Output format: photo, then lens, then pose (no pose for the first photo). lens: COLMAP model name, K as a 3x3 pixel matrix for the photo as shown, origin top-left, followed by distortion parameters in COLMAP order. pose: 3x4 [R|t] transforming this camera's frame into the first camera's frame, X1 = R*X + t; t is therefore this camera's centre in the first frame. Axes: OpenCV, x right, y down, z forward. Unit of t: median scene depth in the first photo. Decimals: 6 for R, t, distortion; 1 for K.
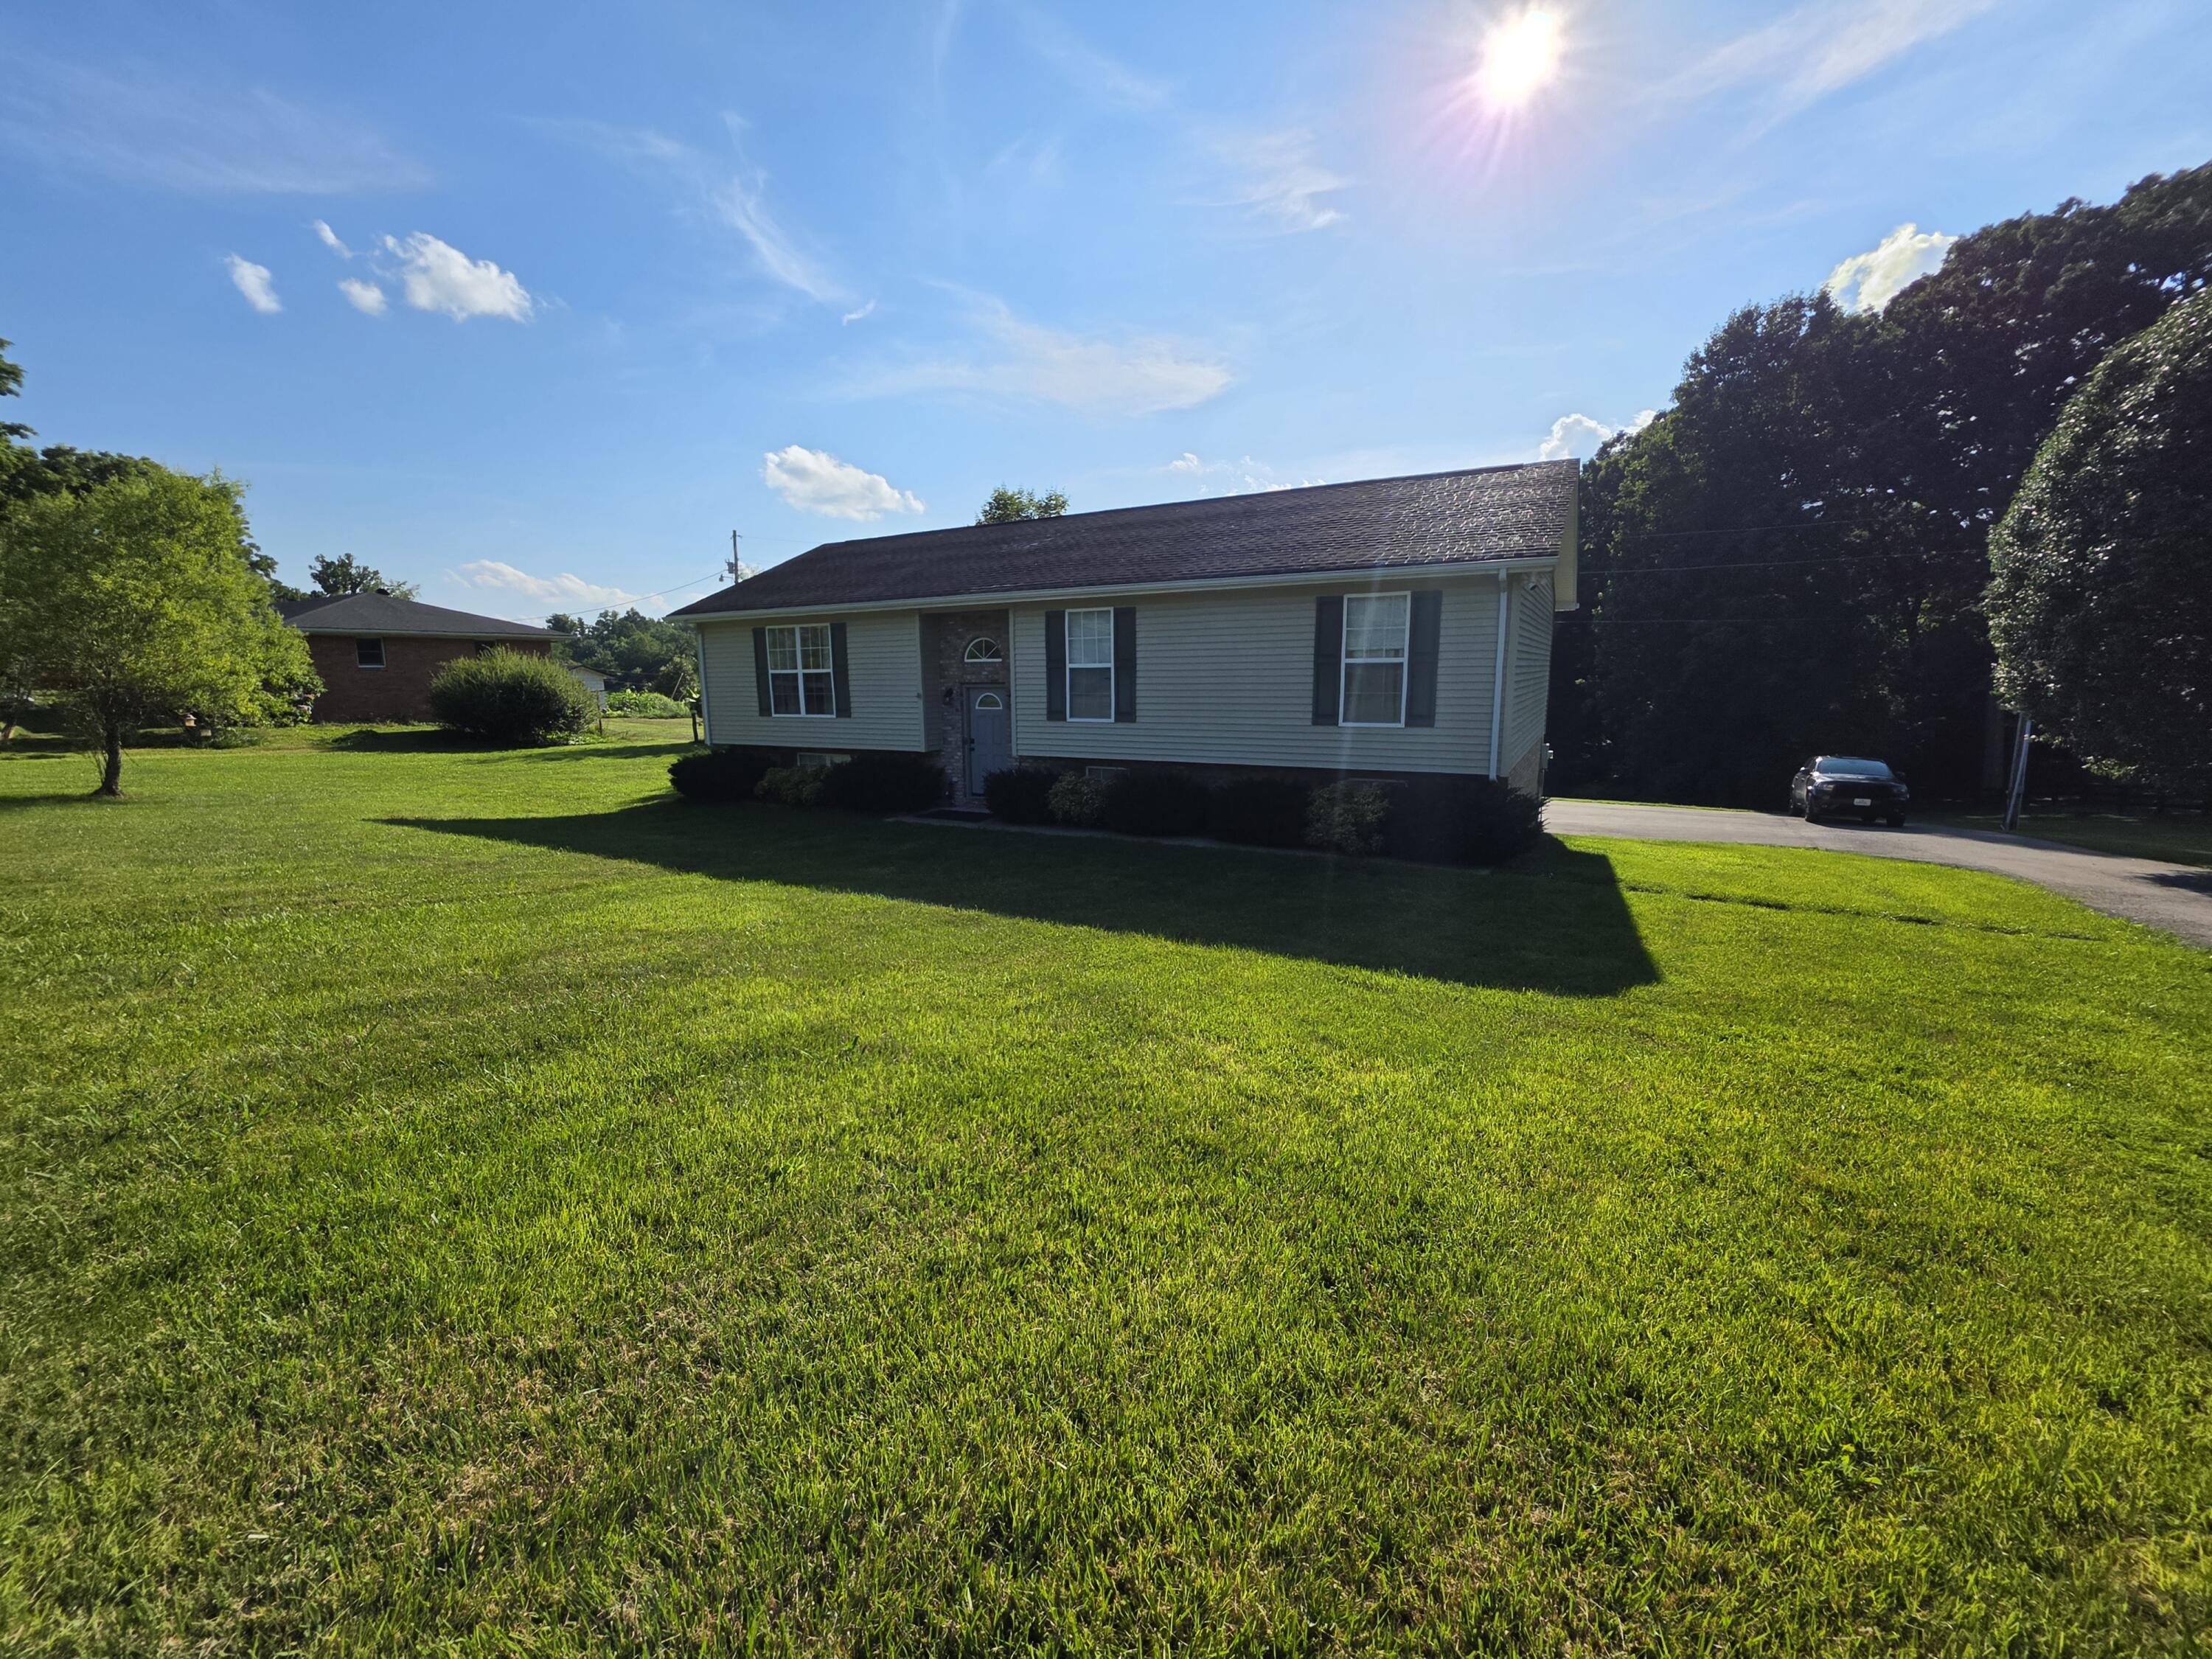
lens RADIAL K [[892.3, 0, 1106.0], [0, 892.3, 829.5], [0, 0, 1]] dist [-0.029946, 0.000081]
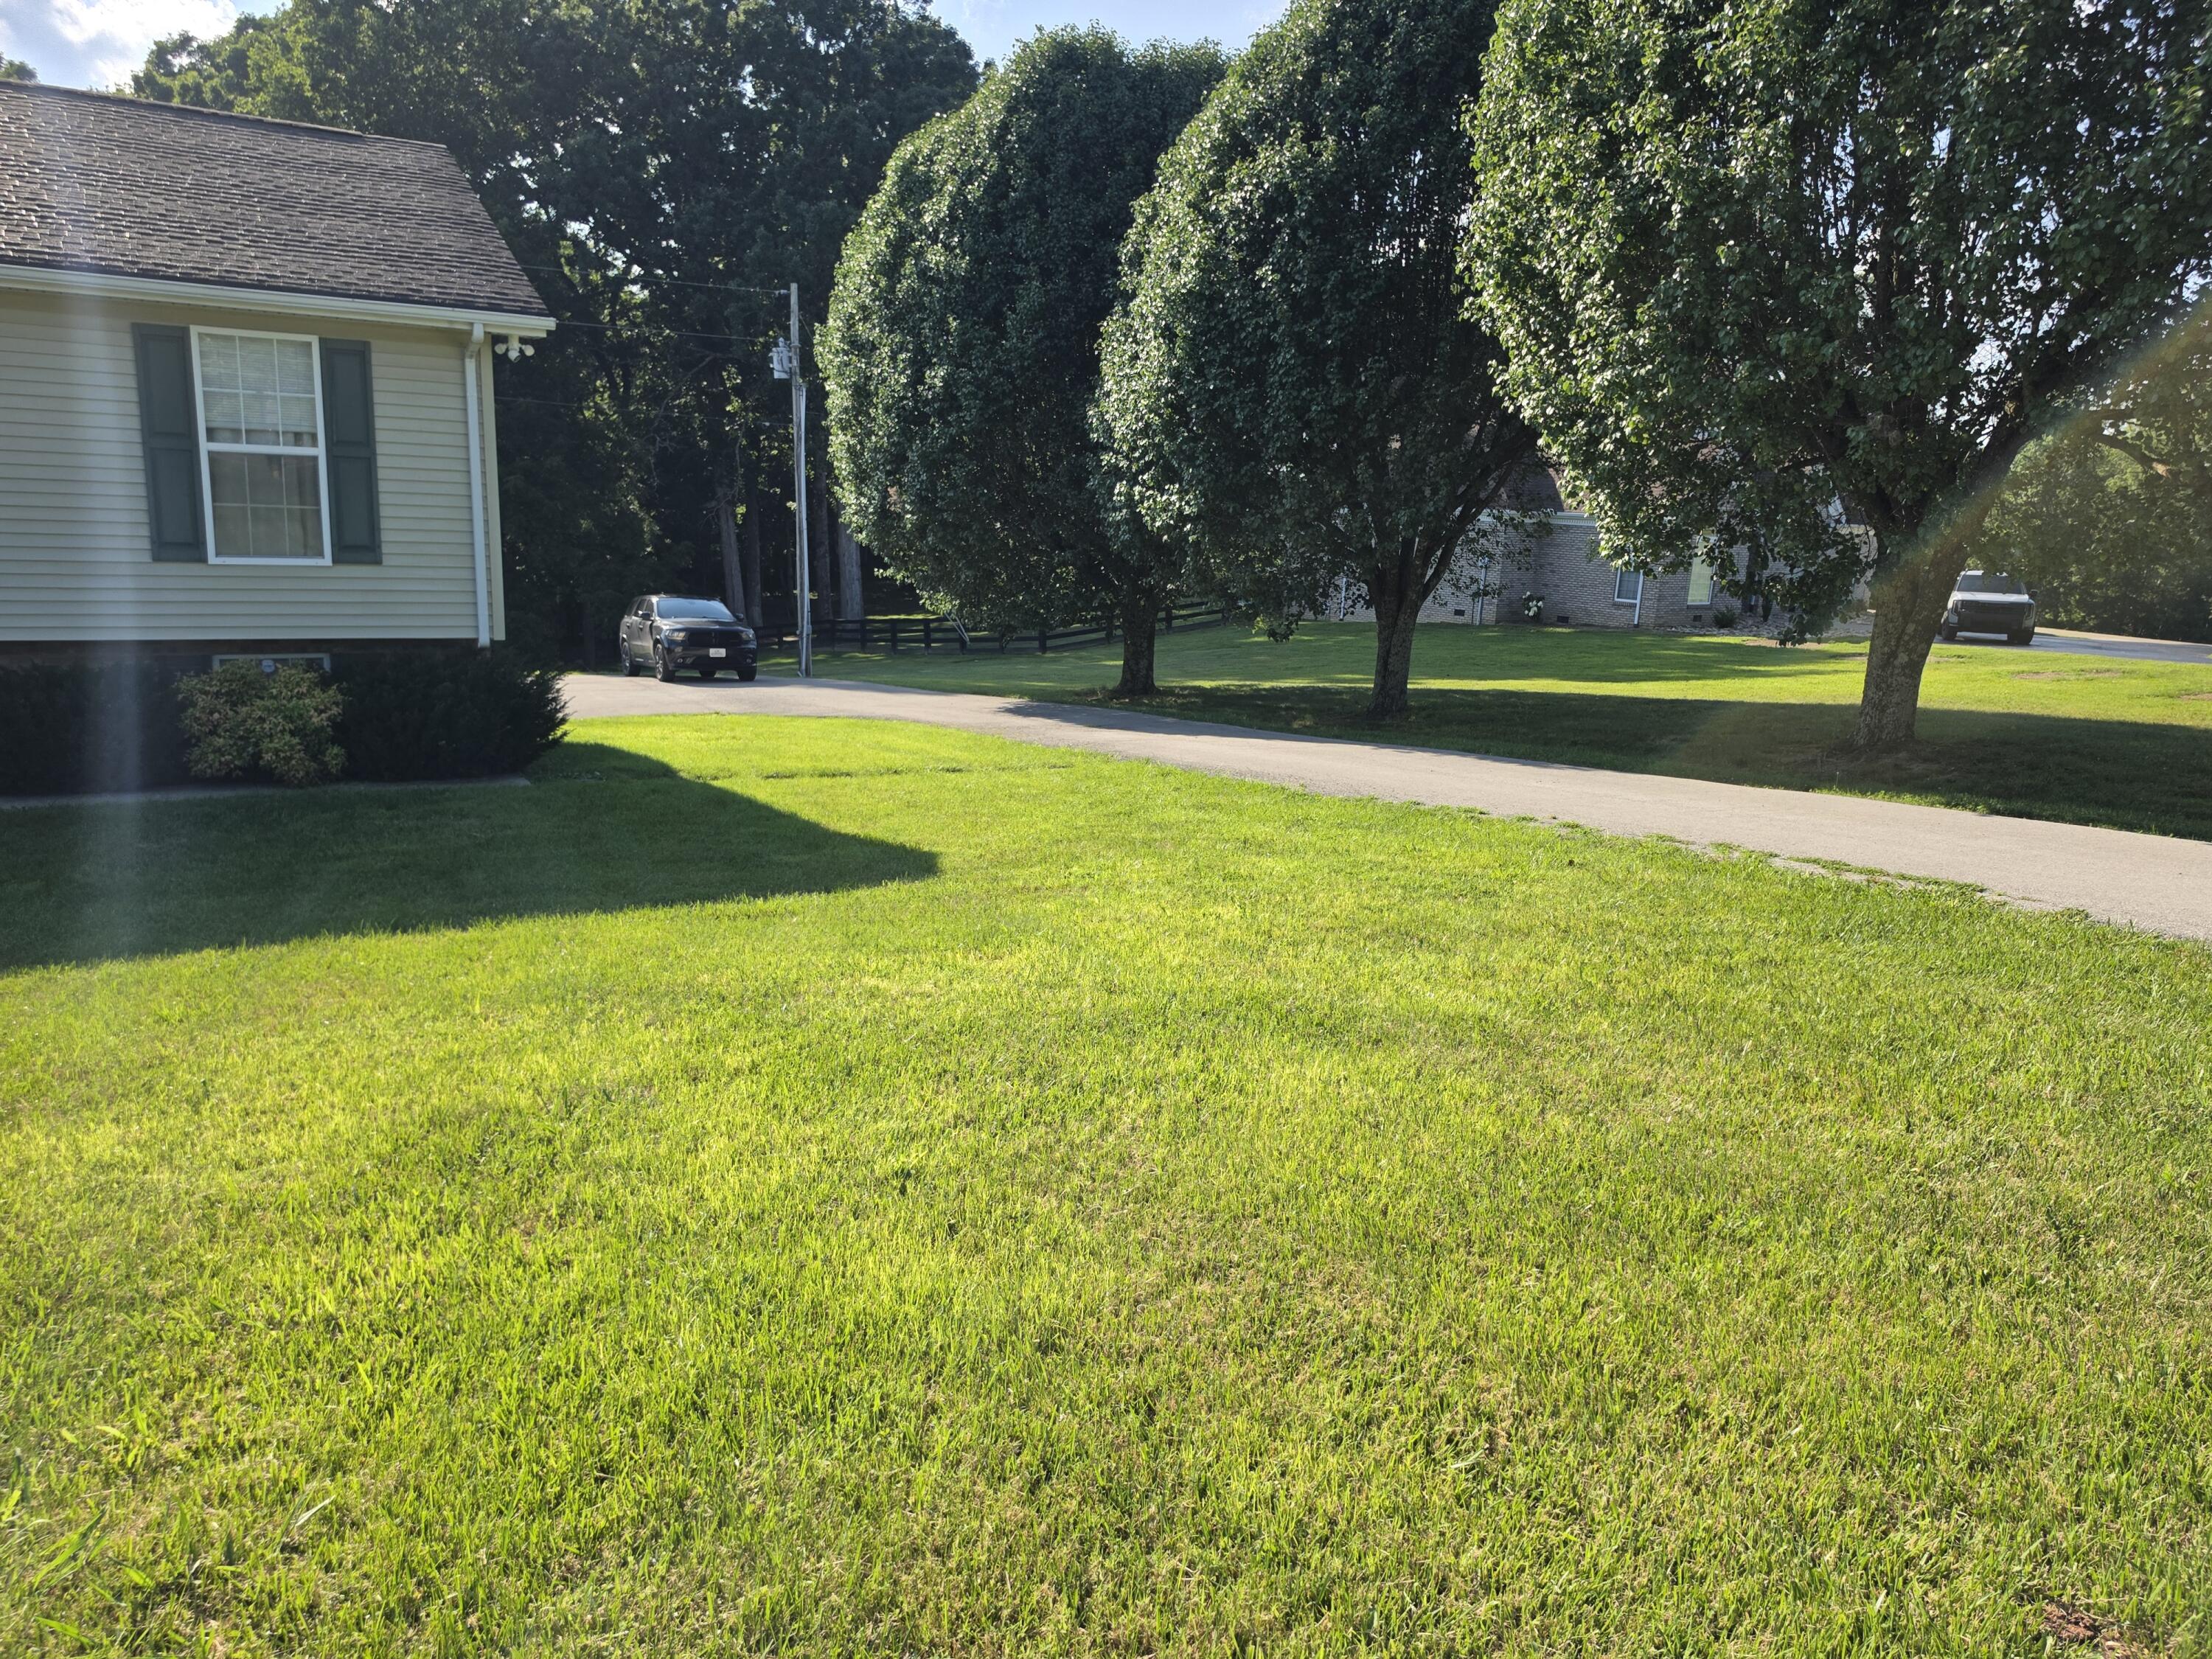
lens RADIAL K [[1517.6, 0, 1106.0], [0, 1517.6, 829.5], [0, 0, 1]] dist [0.003150, -0.001071]
pose [[0.447129, -0.154505, 0.881024, -0.338348], [0.097707, 0.987511, 0.123593, -0.012918], [-0.889117, 0.030821, 0.456641, 0.061533]]
